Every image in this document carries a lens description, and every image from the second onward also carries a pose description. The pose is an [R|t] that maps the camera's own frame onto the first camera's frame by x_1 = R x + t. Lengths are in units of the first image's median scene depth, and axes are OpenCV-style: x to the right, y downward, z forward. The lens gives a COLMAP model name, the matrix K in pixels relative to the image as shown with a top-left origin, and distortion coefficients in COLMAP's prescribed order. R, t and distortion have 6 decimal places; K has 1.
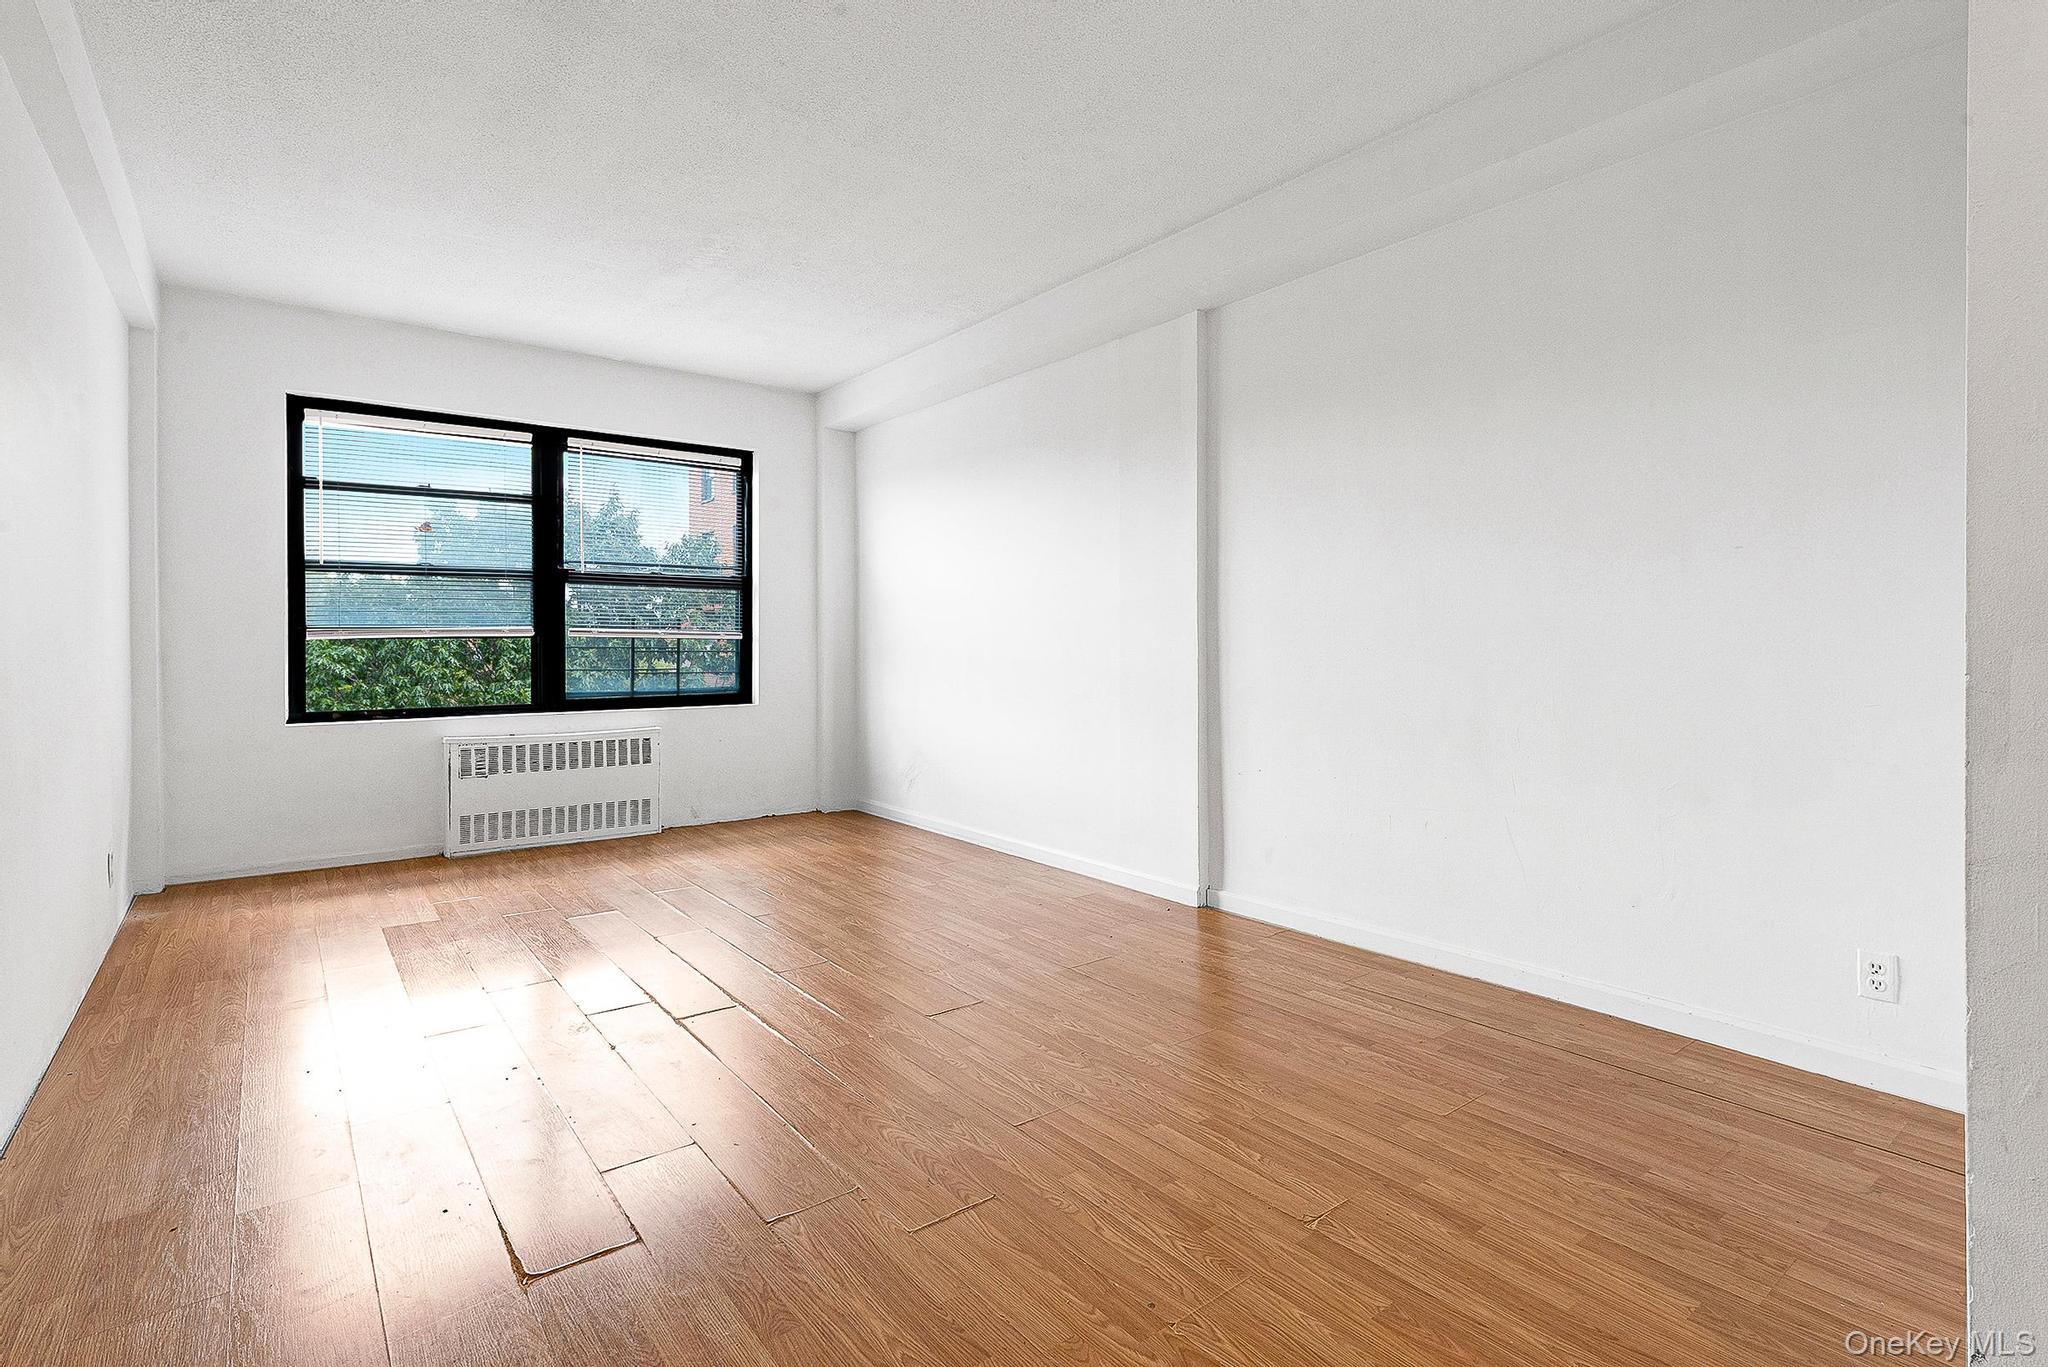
lens RADIAL K [[962.1, 0, 1019.8], [0, 962.1, 667.9], [0, 0, 1]] dist [0.002937, -0.000704]
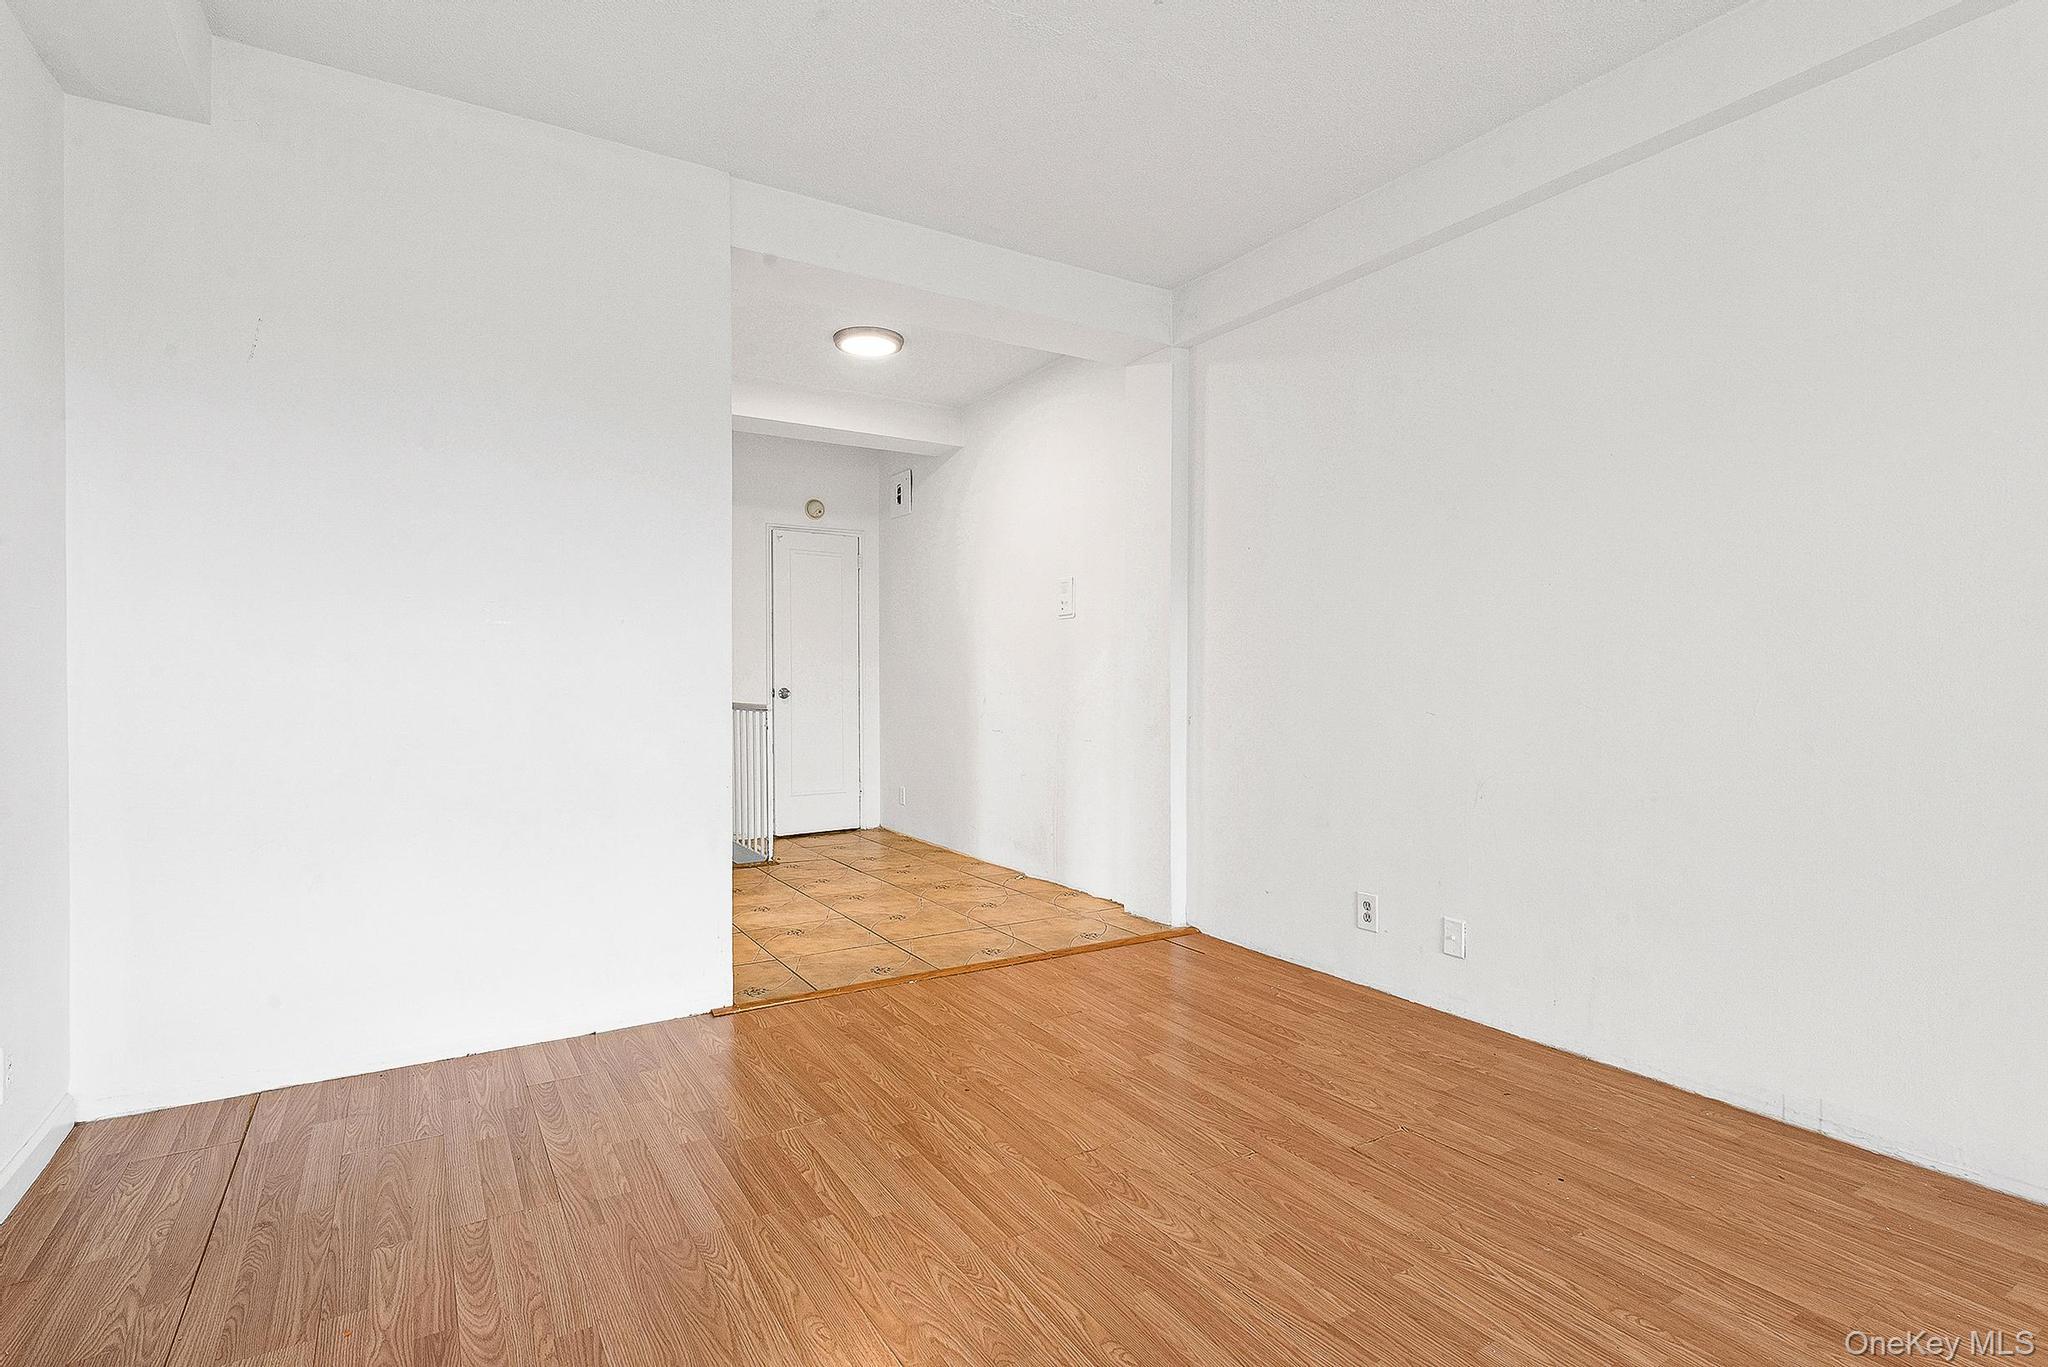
lens RADIAL K [[954.9, 0, 1021.5], [0, 954.9, 690.4], [0, 0, 1]] dist [0.000223, -0.001150]
pose [[-0.996209, 0.001070, 0.086983, -0.026309], [0.004390, 0.999268, 0.037996, -0.015357], [-0.086879, 0.038234, -0.995485, 0.750988]]
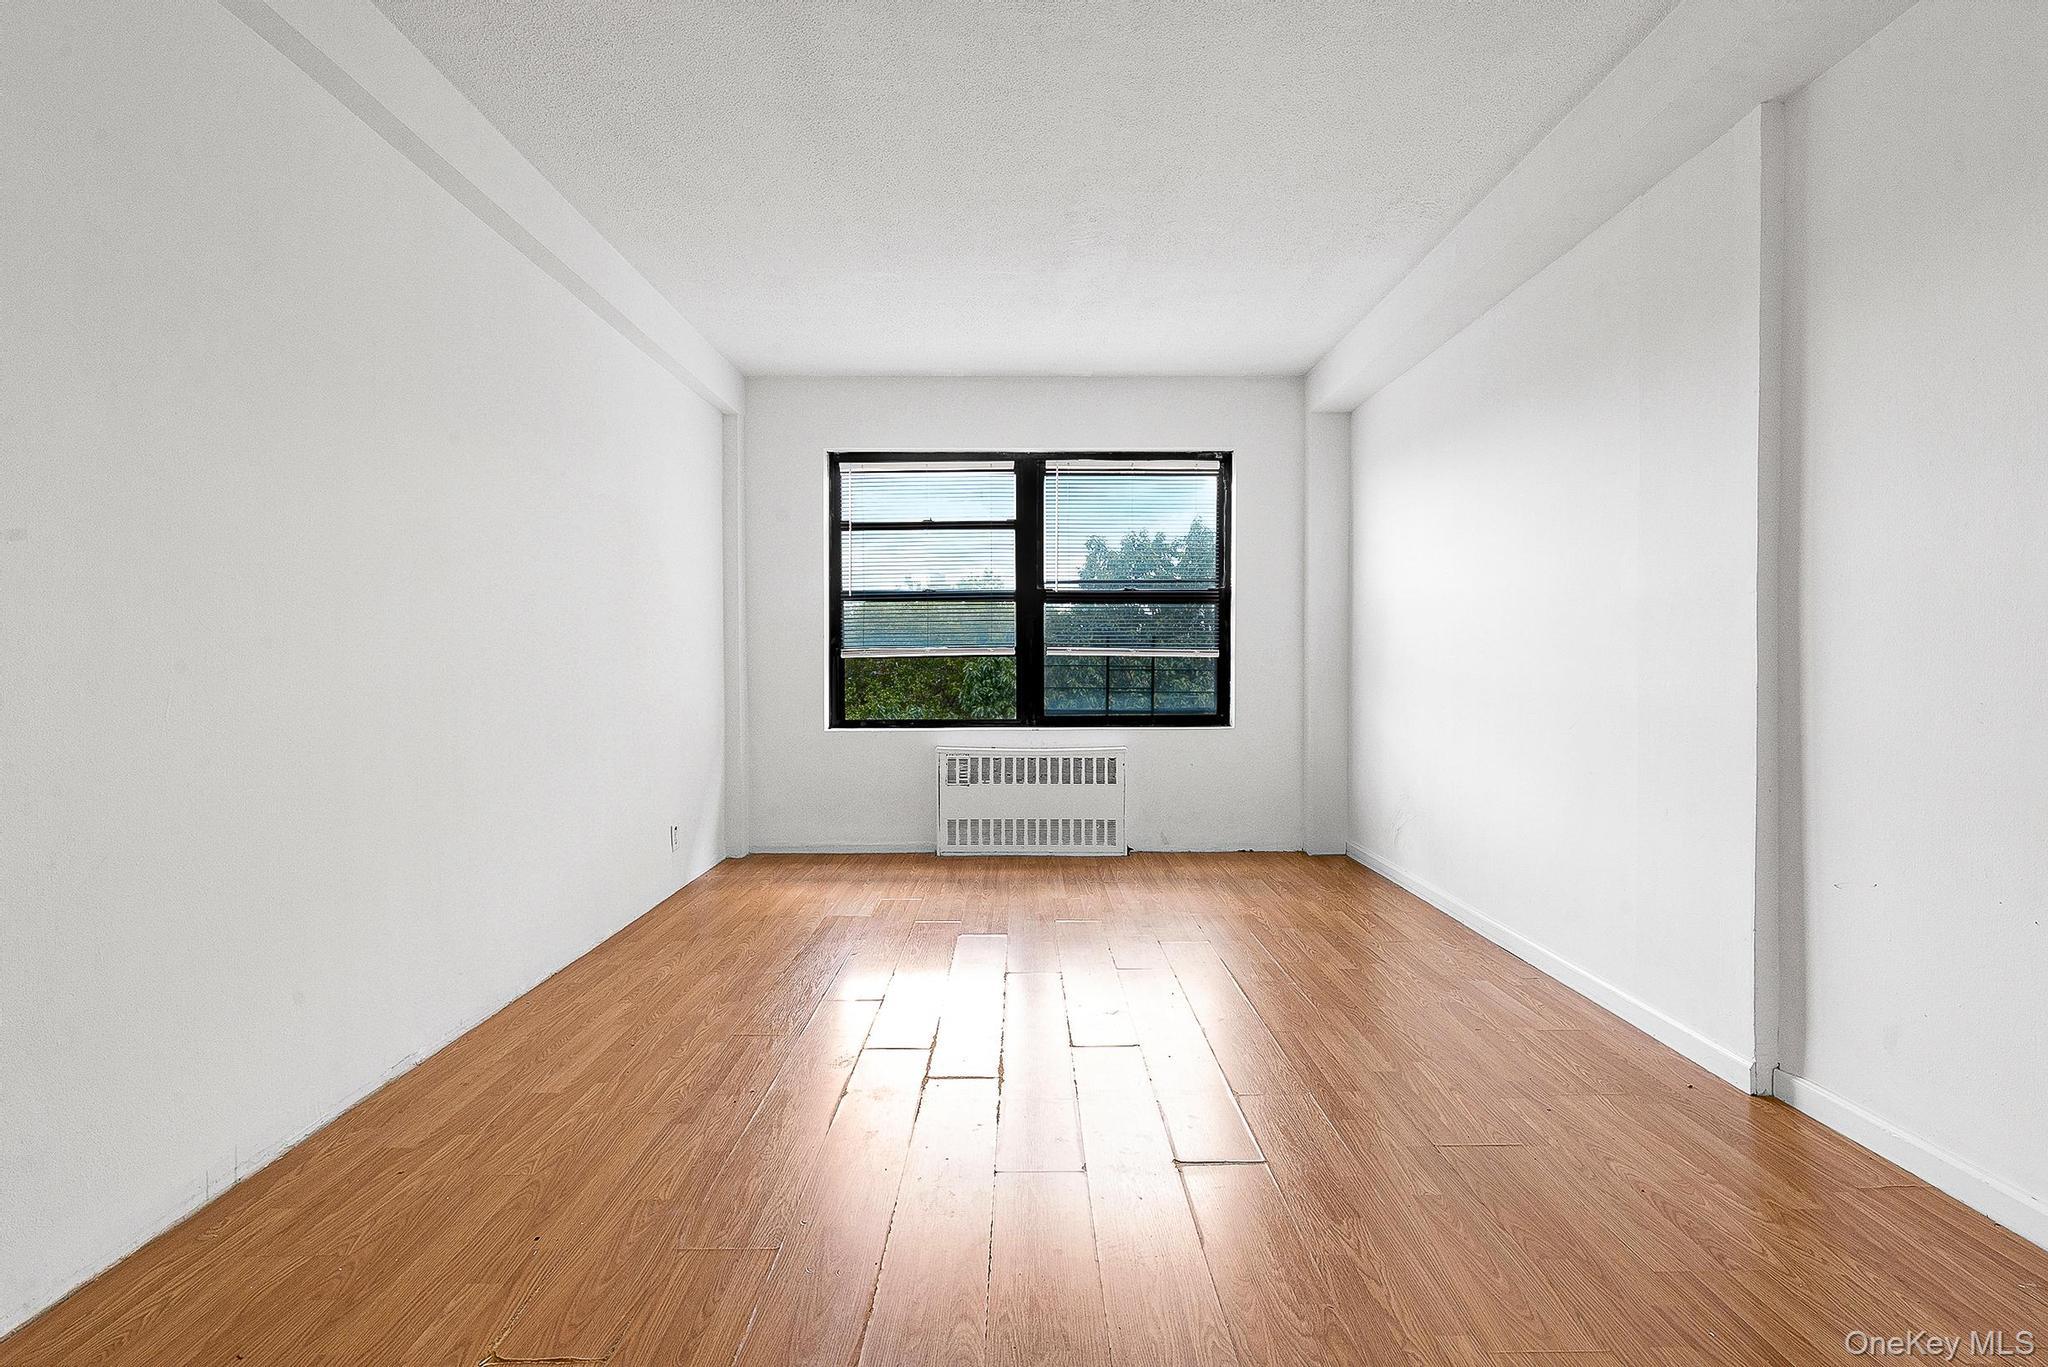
lens RADIAL K [[949.1, 0, 1030.6], [0, 949.1, 694.1], [0, 0, 1]] dist [0.023975, -0.024603]
pose [[0.799058, 0.019489, -0.600939, 0.133410], [-0.014538, 0.999809, 0.013093, -0.003918], [0.601079, -0.001725, 0.799188, 0.184189]]
